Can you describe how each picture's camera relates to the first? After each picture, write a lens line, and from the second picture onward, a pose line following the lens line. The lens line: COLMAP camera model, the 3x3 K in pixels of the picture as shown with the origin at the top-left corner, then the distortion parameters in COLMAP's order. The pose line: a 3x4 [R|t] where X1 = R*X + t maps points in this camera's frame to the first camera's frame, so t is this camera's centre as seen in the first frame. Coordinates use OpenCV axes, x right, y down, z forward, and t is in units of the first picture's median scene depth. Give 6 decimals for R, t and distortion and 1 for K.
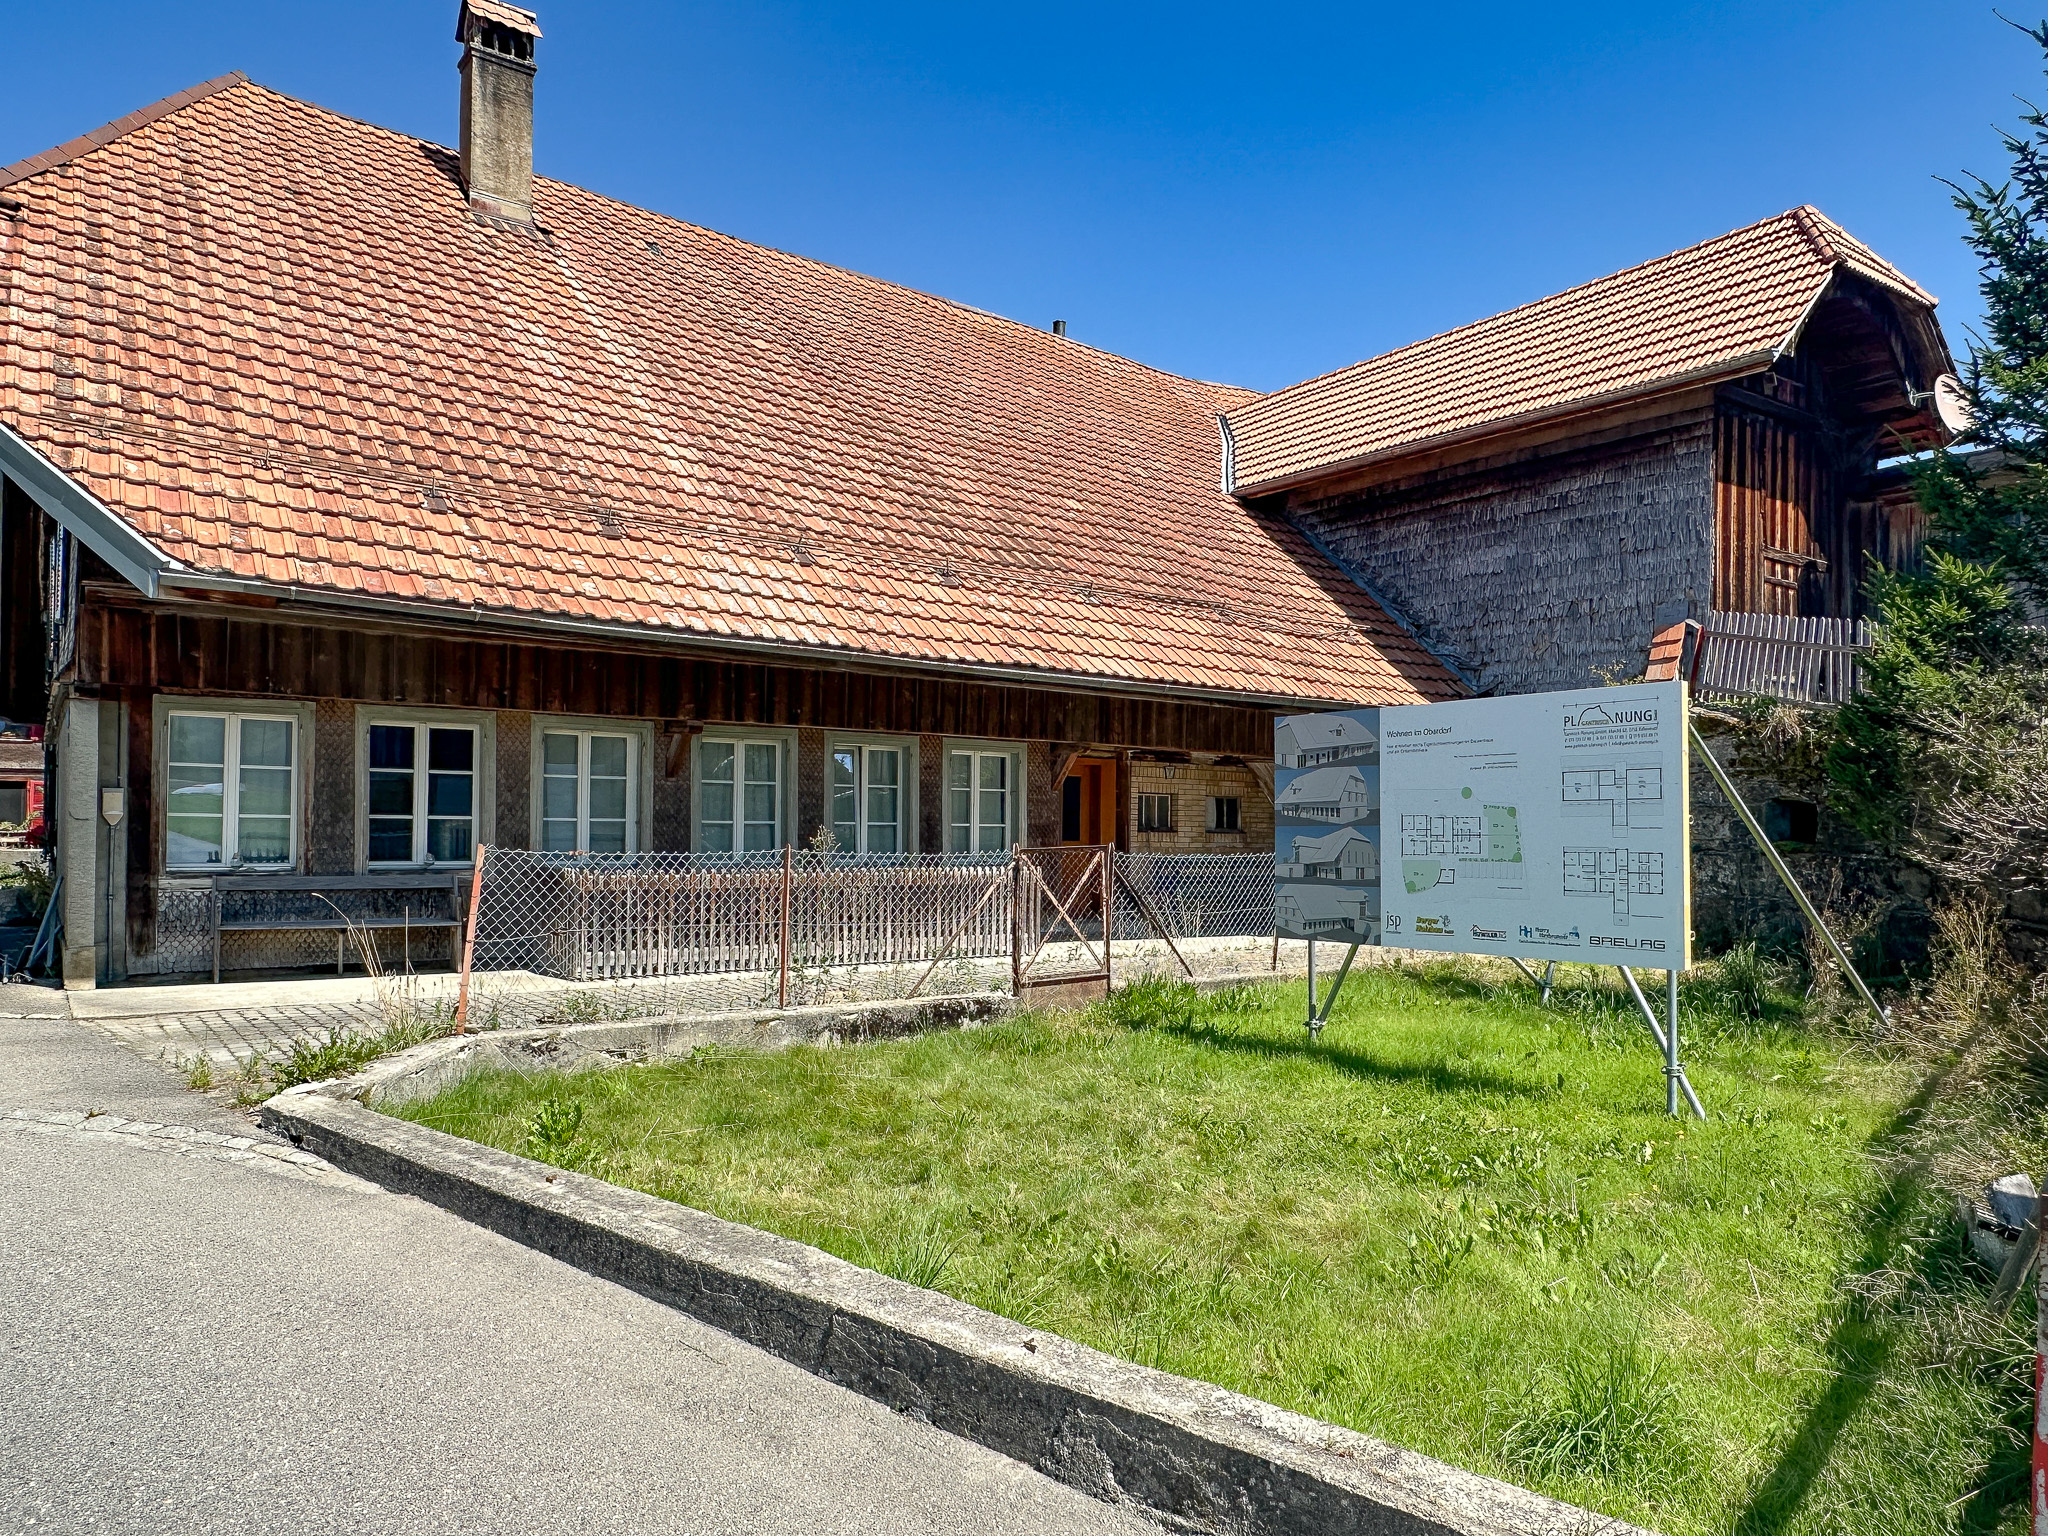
lens RADIAL K [[1425.3, 0, 1024.0], [0, 1425.3, 768.0], [0, 0, 1]] dist [-0.000558, -0.000508]
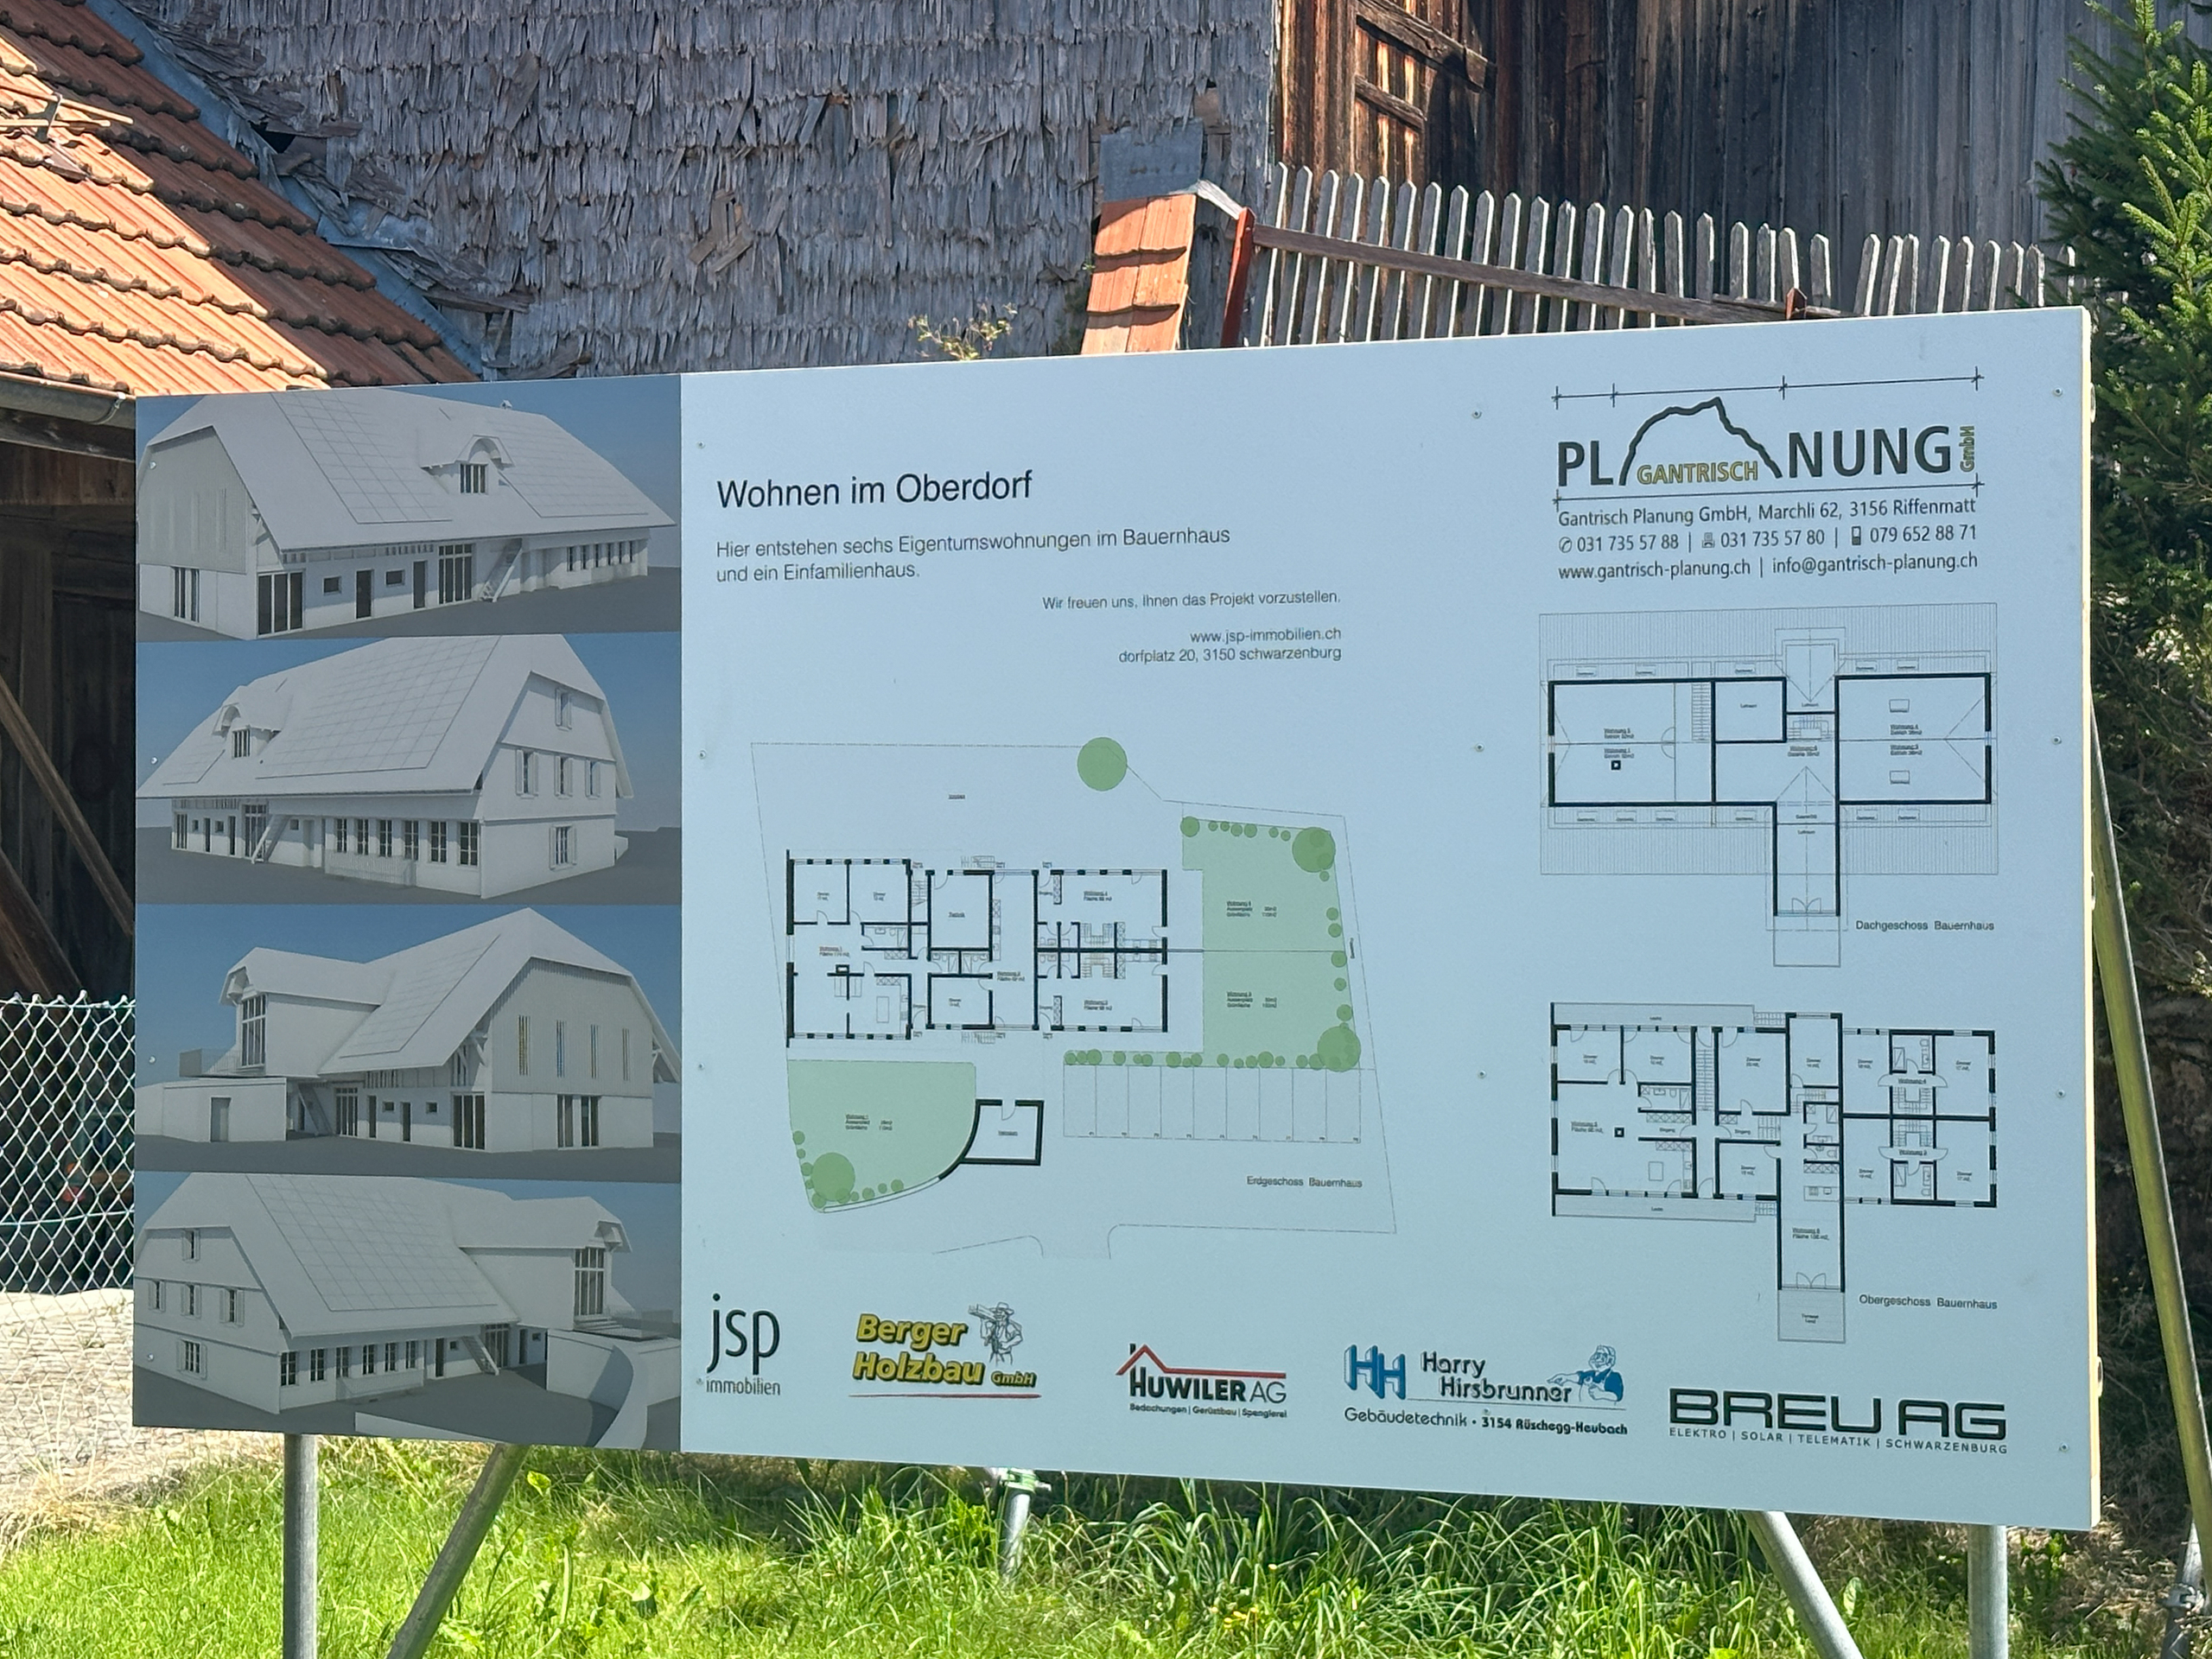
lens RADIAL K [[4060.5, 0, 1107.2], [0, 4060.5, 774.1], [0, 0, 1]] dist [0.127546, 0.020026]
pose [[0.839325, 0.008401, 0.543566, -0.036439], [-0.024351, 0.999458, 0.022152, 0.004284], [-0.543085, -0.031829, 0.839074, 0.413215]]
